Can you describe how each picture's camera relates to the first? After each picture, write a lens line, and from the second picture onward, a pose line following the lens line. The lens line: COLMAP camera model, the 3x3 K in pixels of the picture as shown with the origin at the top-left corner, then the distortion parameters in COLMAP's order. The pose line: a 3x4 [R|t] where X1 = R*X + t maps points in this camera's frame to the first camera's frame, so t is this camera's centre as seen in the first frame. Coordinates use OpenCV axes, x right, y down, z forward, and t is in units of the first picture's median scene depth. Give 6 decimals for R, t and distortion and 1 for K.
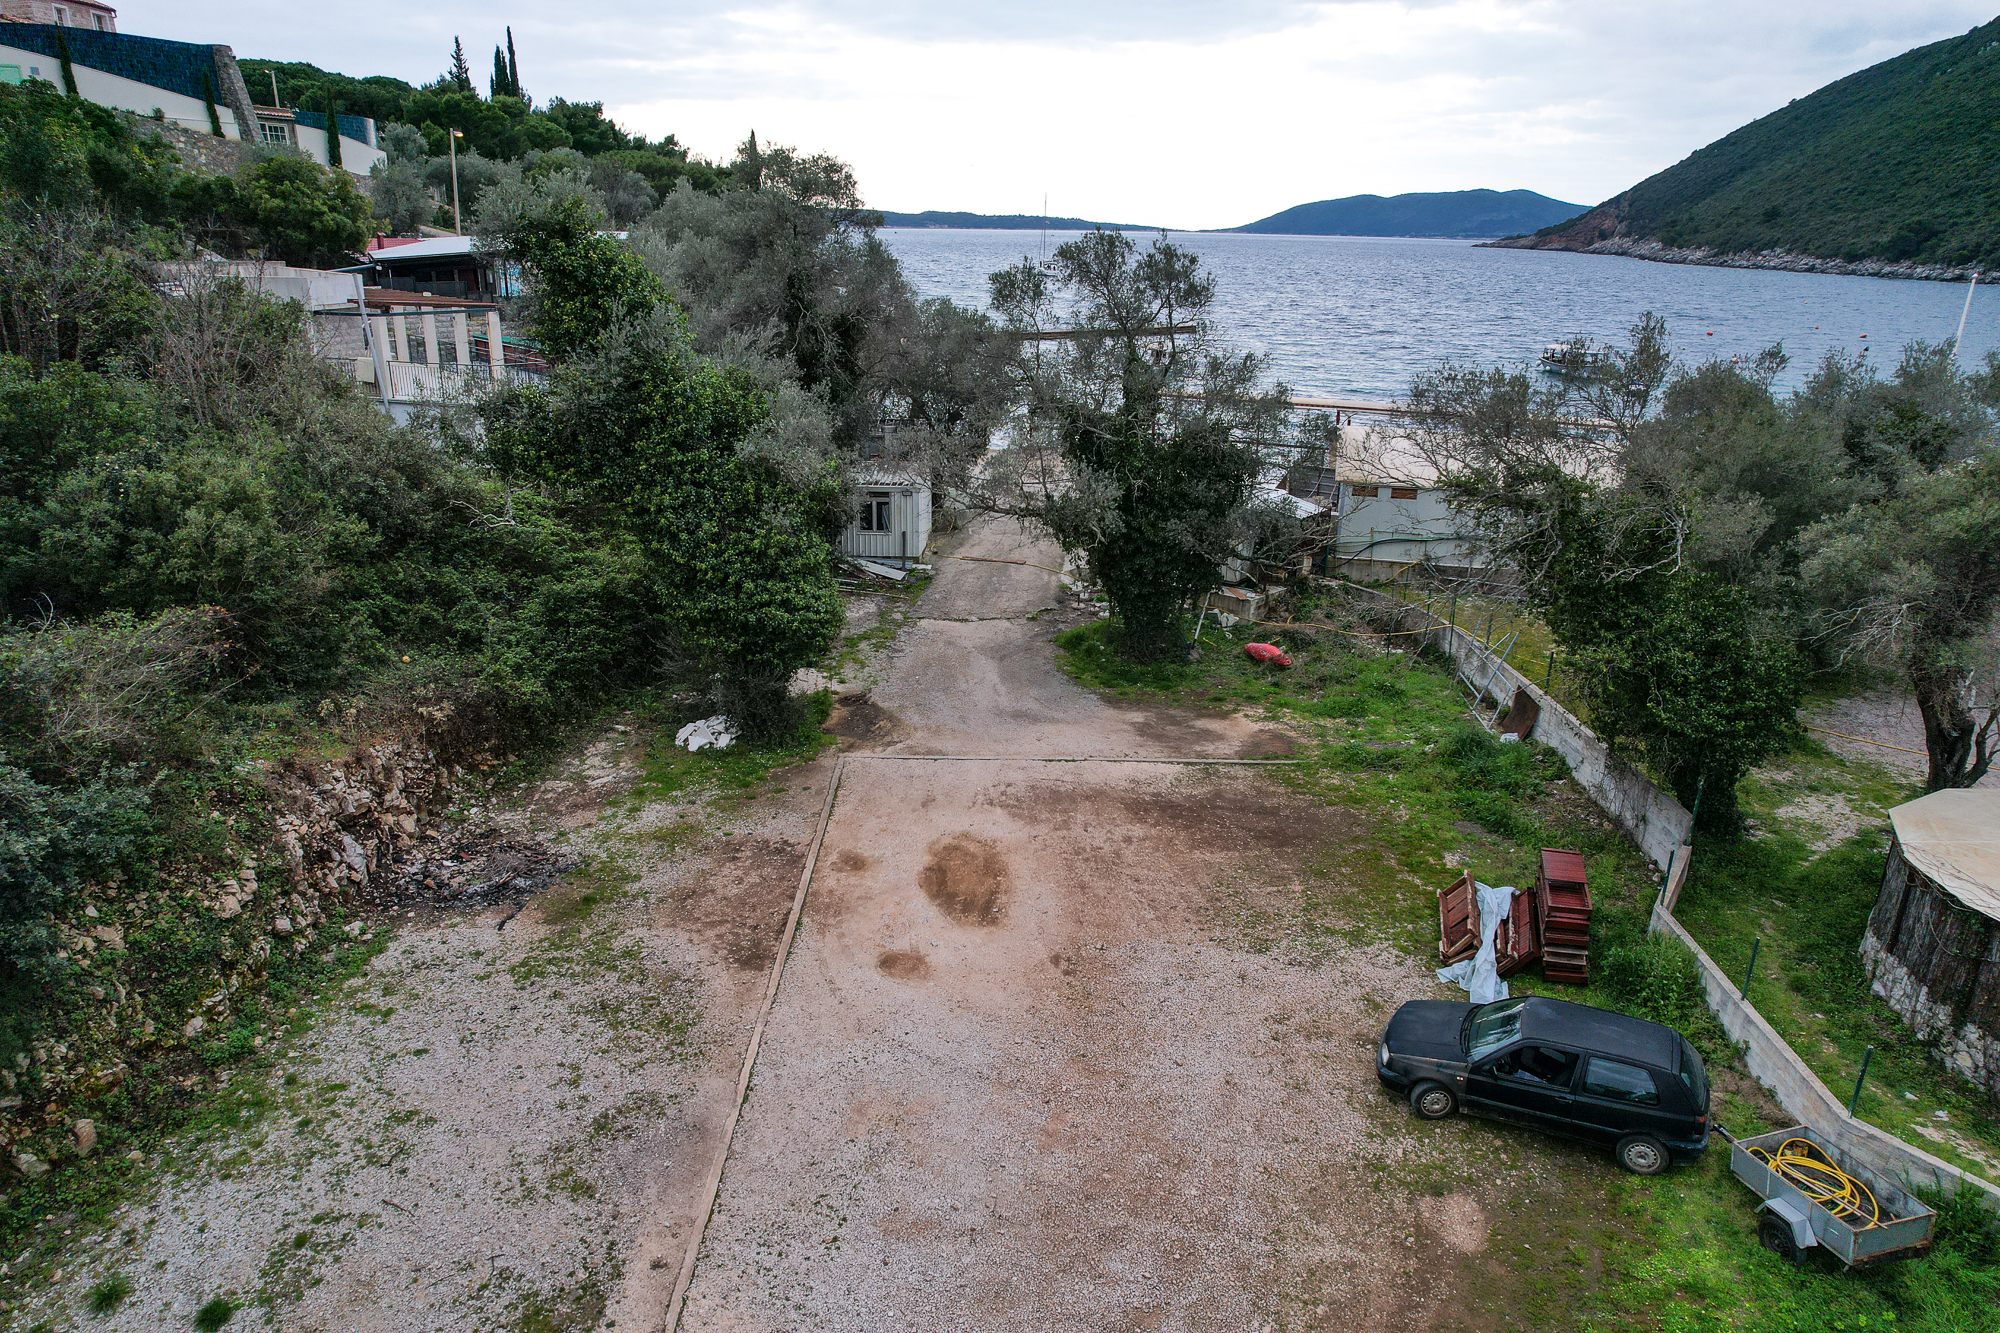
lens RADIAL K [[1275.6, 0, 1005.3], [0, 1275.6, 685.5], [0, 0, 1]] dist [-0.069864, 0.058637]
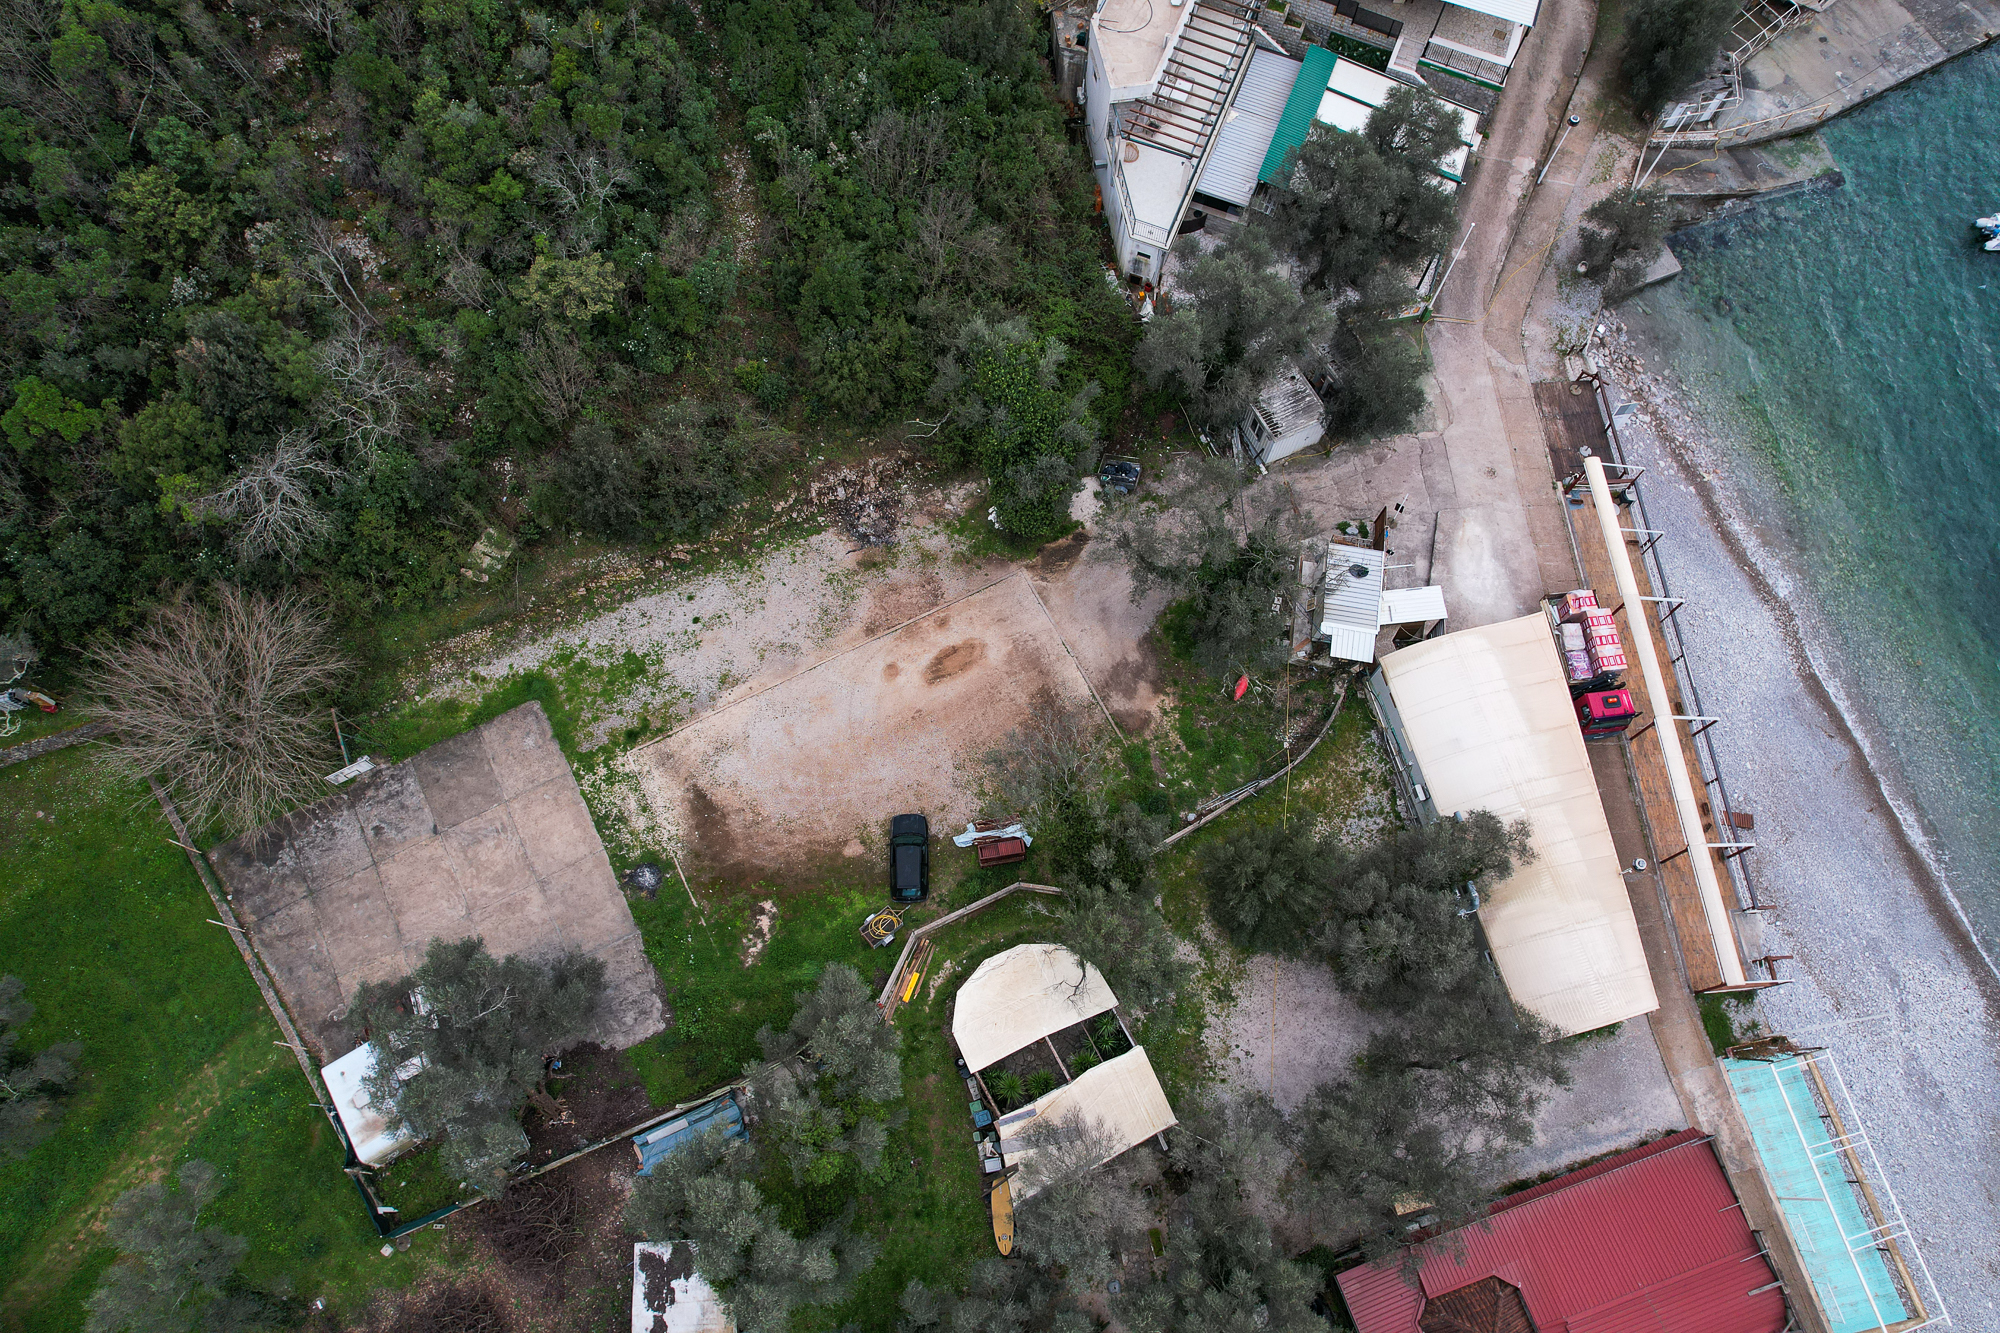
lens RADIAL K [[1275.6, 0, 1005.3], [0, 1275.6, 685.5], [0, 0, 1]] dist [-0.069864, 0.058637]
pose [[0.467270, 0.823921, -0.320645, 0.846538], [-0.320454, 0.495847, 0.807121, -1.859519], [0.823995, -0.274392, 0.495723, -0.242504]]
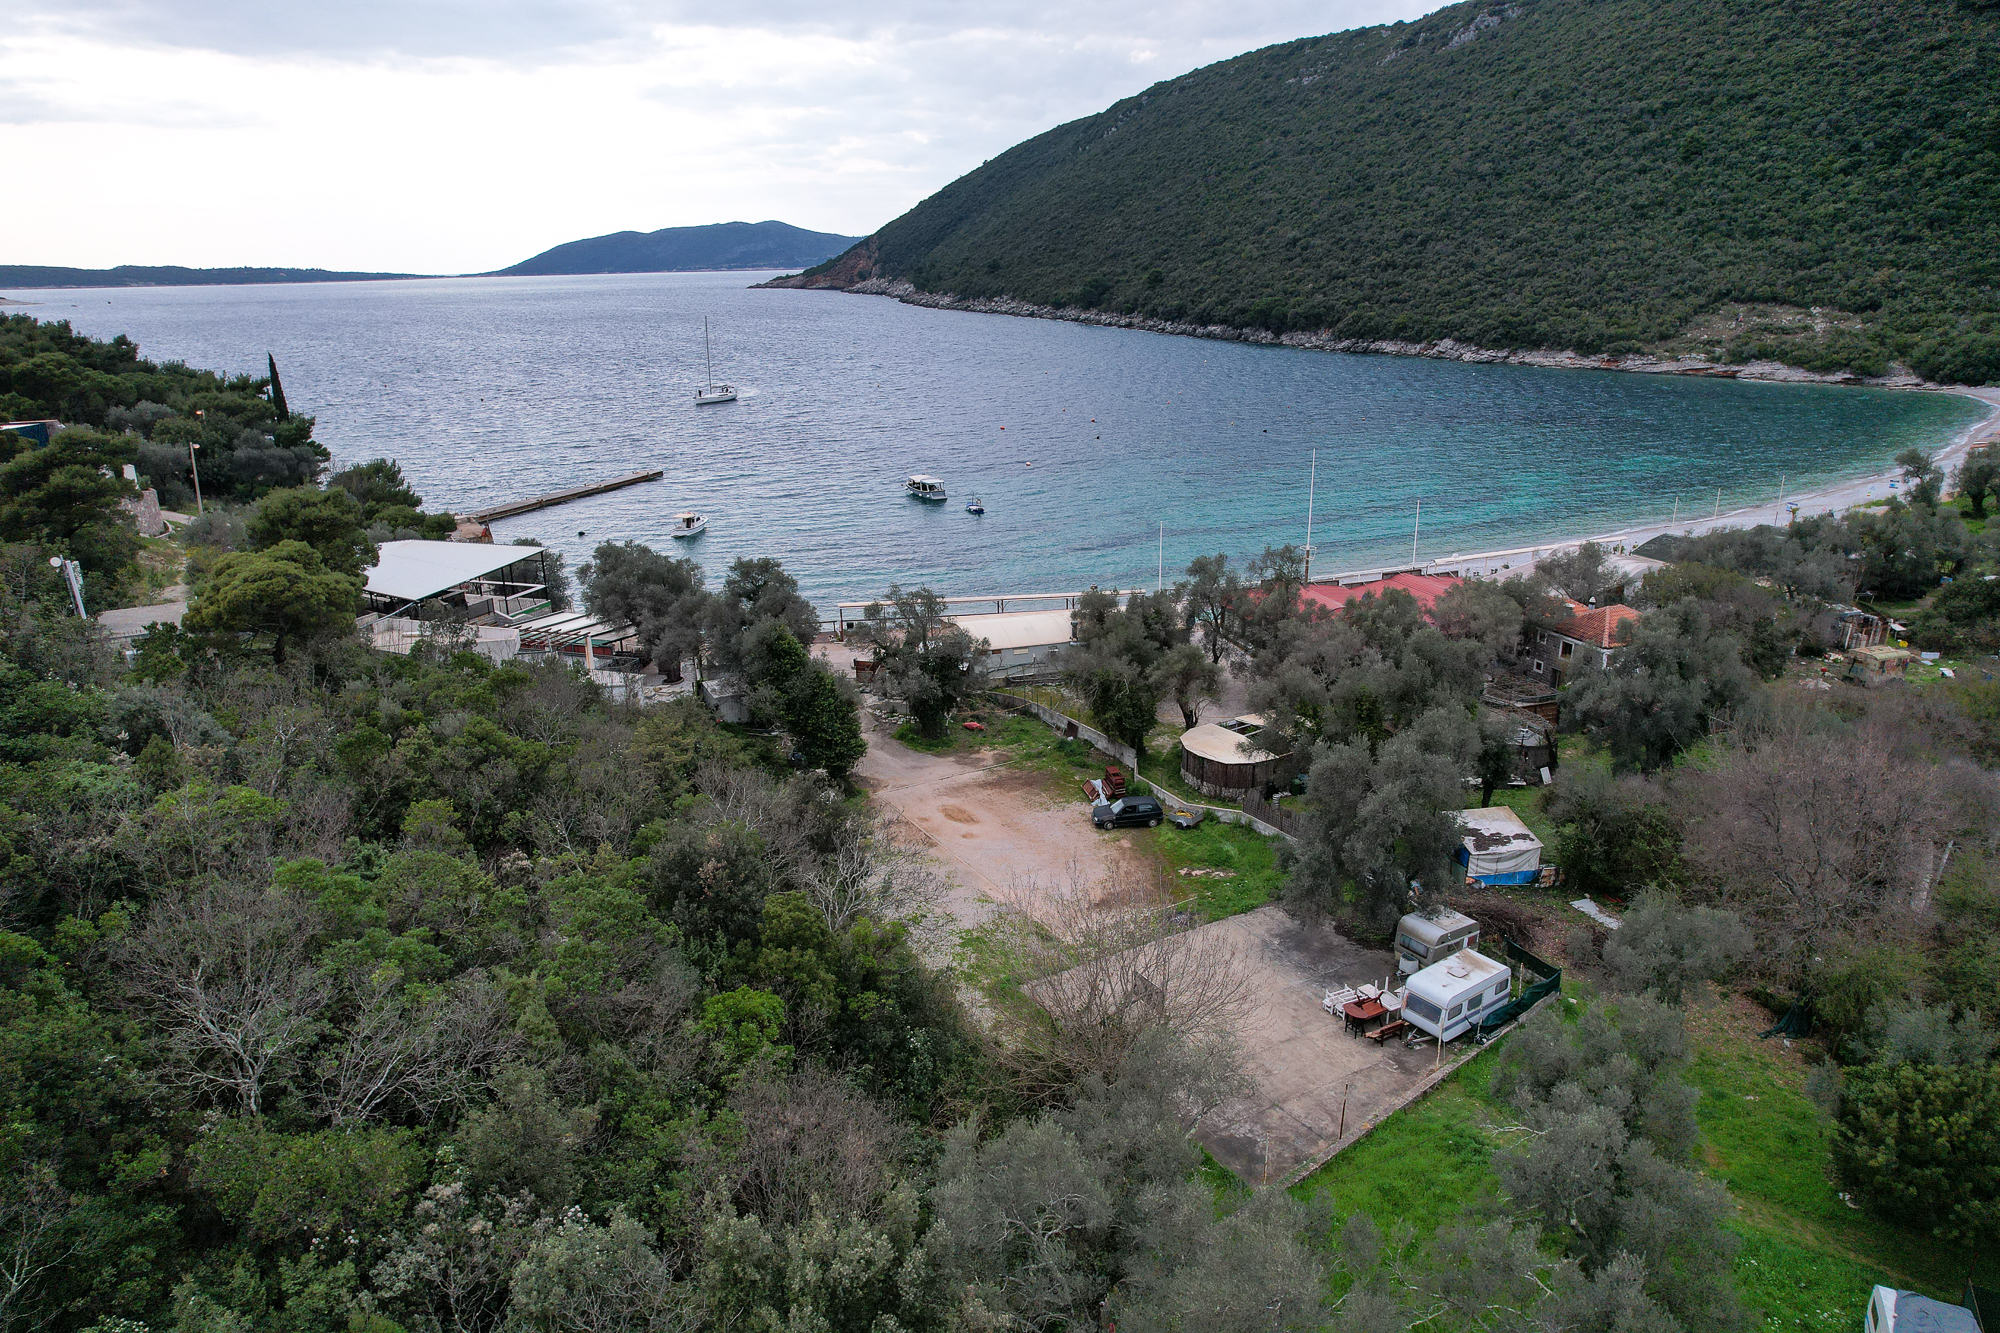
lens RADIAL K [[1275.6, 0, 1005.3], [0, 1275.6, 685.5], [0, 0, 1]] dist [-0.069864, 0.058637]
pose [[0.857326, -0.189852, 0.478485, -1.321137], [0.199640, 0.979382, 0.030891, -0.235120], [-0.474484, 0.069041, 0.877552, -1.817288]]
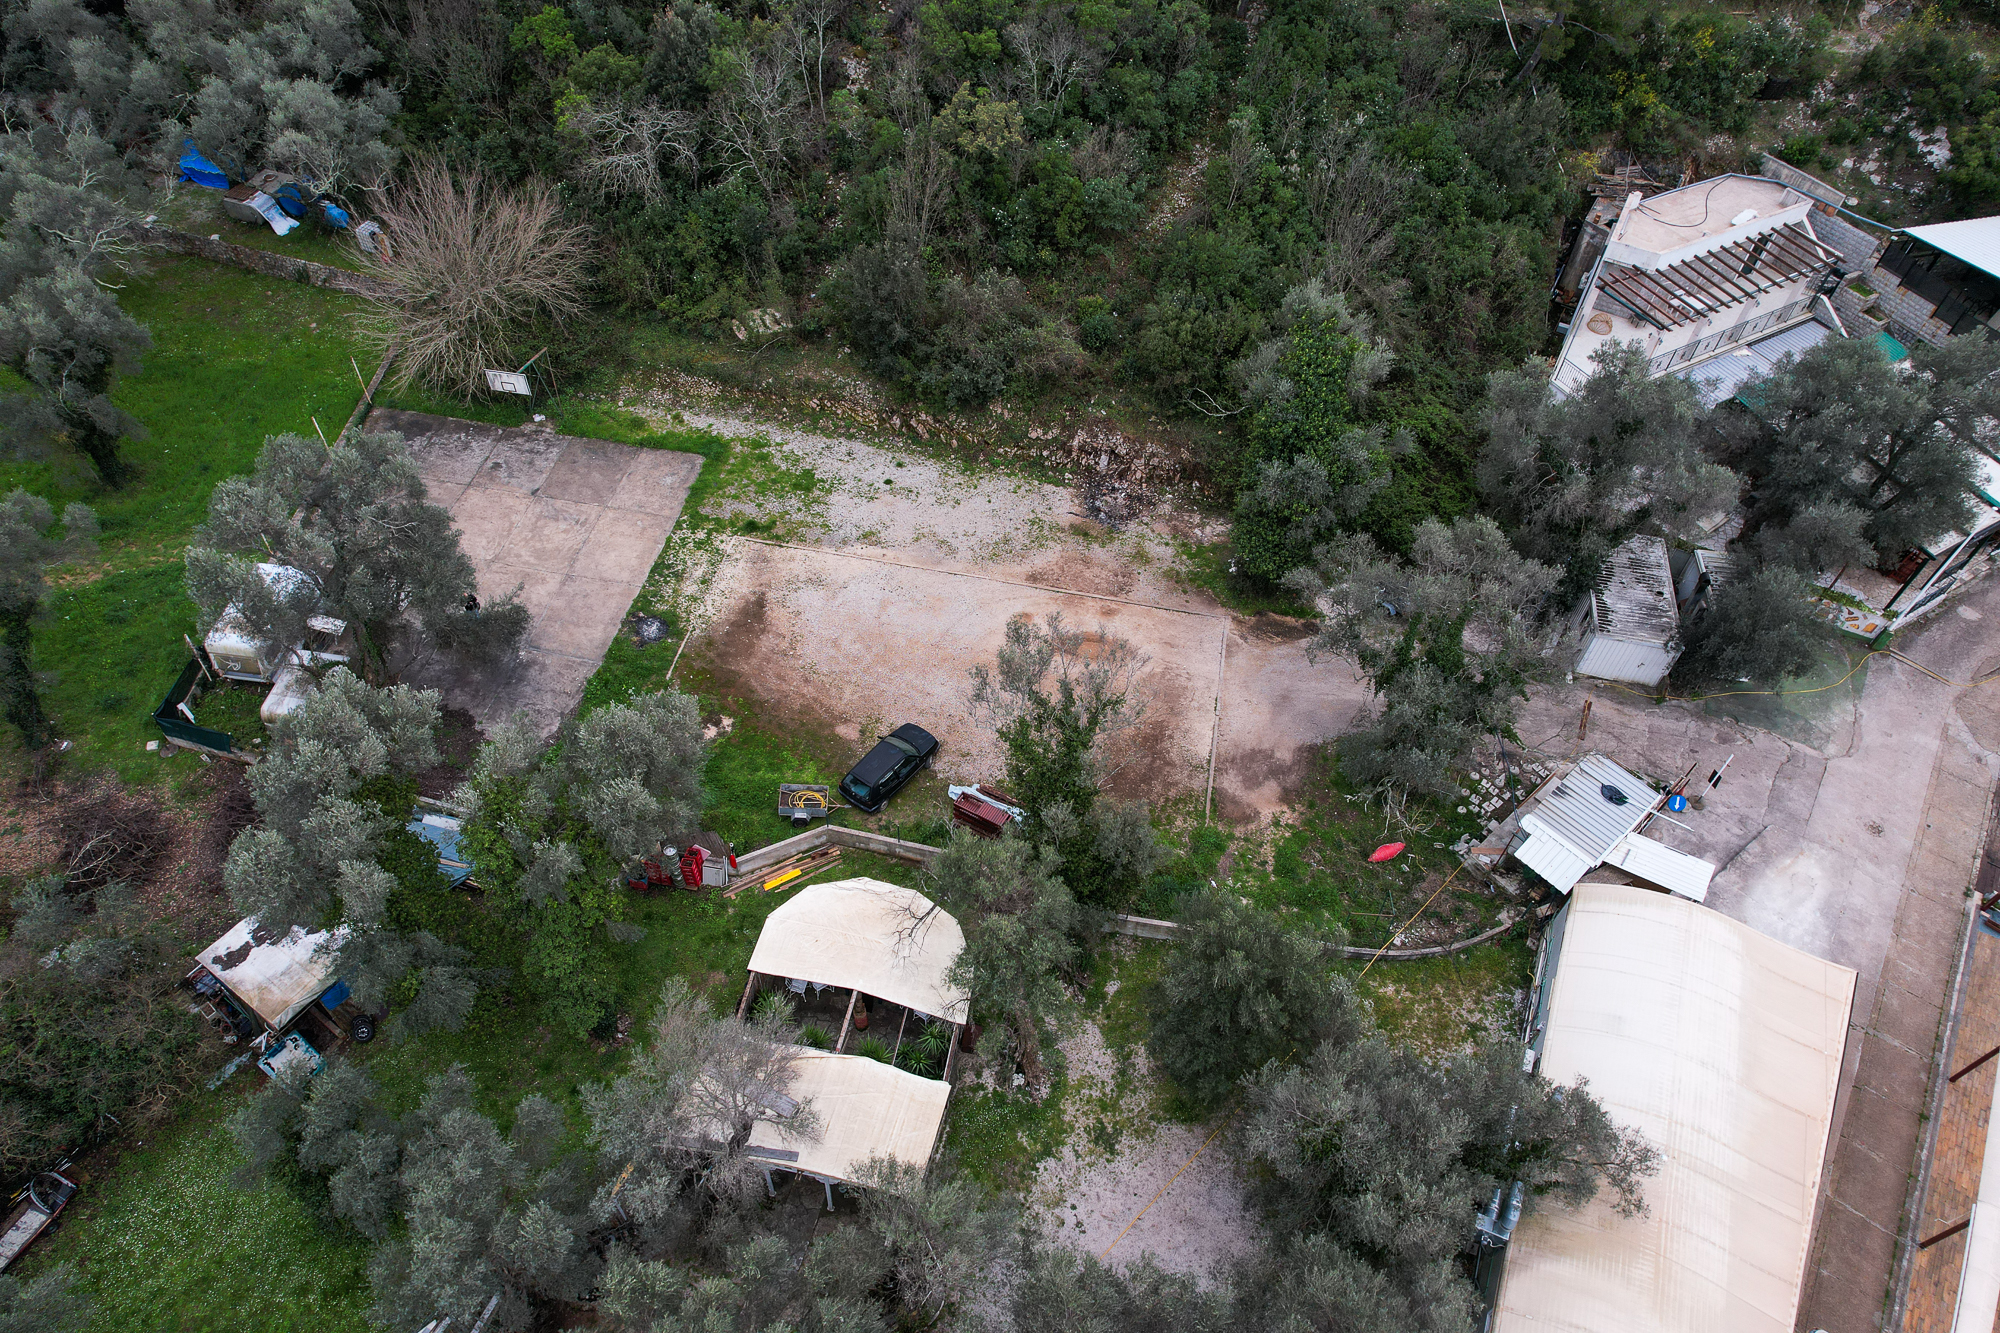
lens RADIAL K [[1275.6, 0, 1005.3], [0, 1275.6, 685.5], [0, 0, 1]] dist [-0.069864, 0.058637]
pose [[-0.186235, 0.735231, -0.651730, 1.364328], [-0.375730, 0.559618, 0.738684, -1.277112], [0.907823, 0.382443, 0.172028, 0.459512]]
